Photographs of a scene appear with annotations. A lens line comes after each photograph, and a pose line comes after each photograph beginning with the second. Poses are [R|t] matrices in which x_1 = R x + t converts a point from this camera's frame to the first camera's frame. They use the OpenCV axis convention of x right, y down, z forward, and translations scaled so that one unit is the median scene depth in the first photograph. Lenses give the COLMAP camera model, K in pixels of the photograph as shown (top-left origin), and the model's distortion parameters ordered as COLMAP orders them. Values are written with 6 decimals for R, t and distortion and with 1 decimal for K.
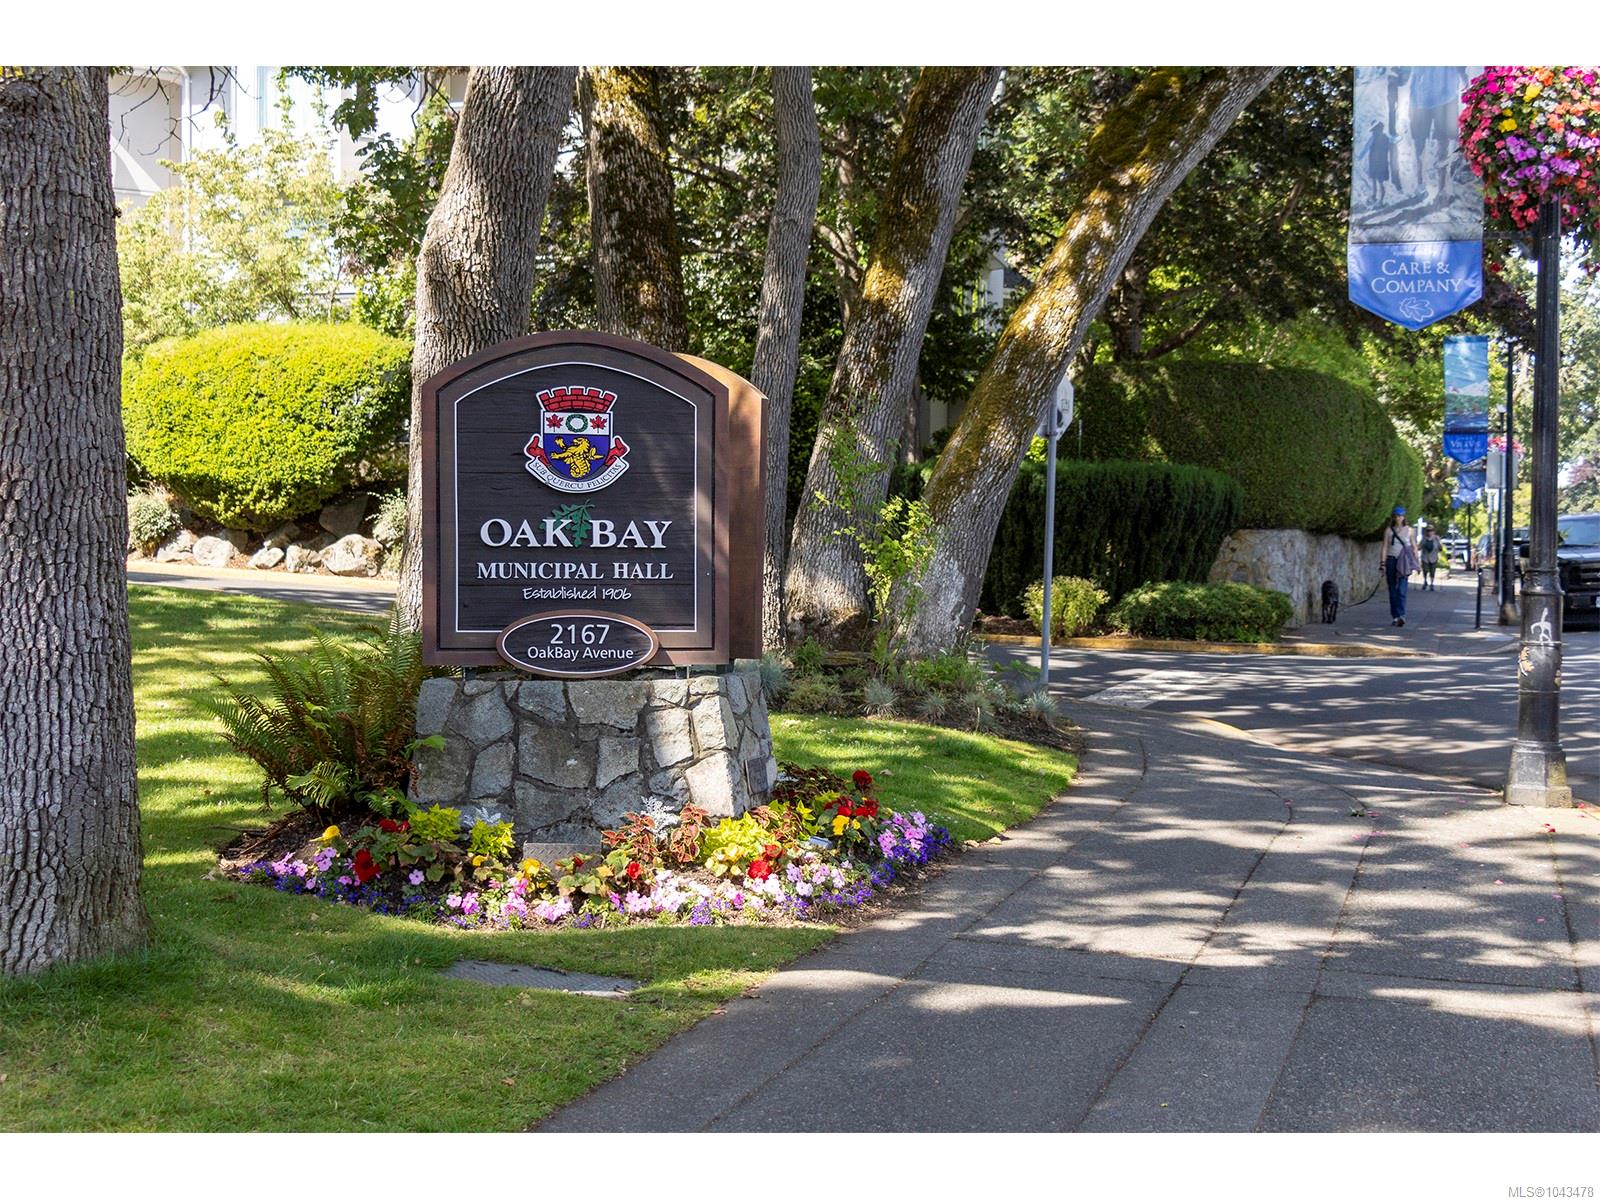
lens RADIAL K [[2557.0, 0, 801.2], [0, 2557.0, 600.5], [0, 0, 1]] dist [-0.015158, 0.000000]
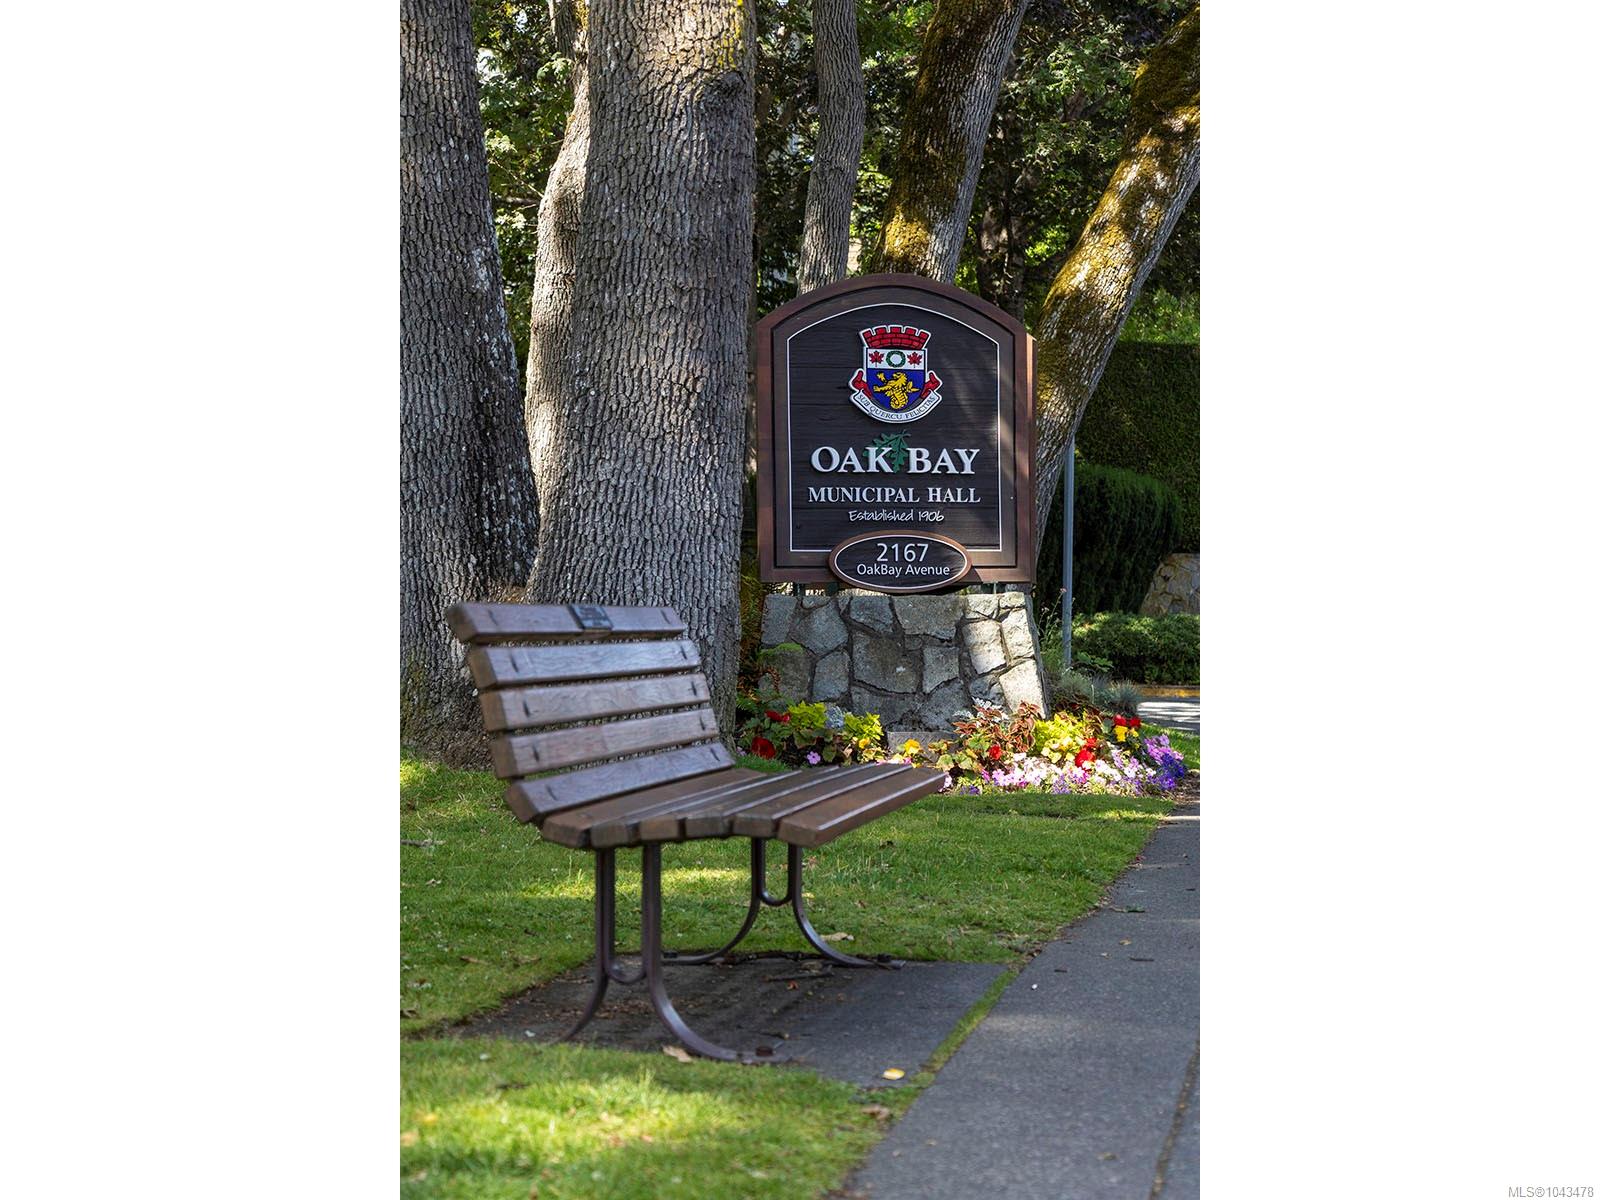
lens RADIAL K [[4493.5, 0, 799.5], [0, 4493.5, 599.8], [0, 0, 1]] dist [-0.087357, 0.000000]
pose [[0.984450, -0.008807, 0.175442, -0.463788], [0.017052, 0.998817, -0.045543, 0.119217], [-0.174833, 0.047827, 0.983436, -0.866697]]
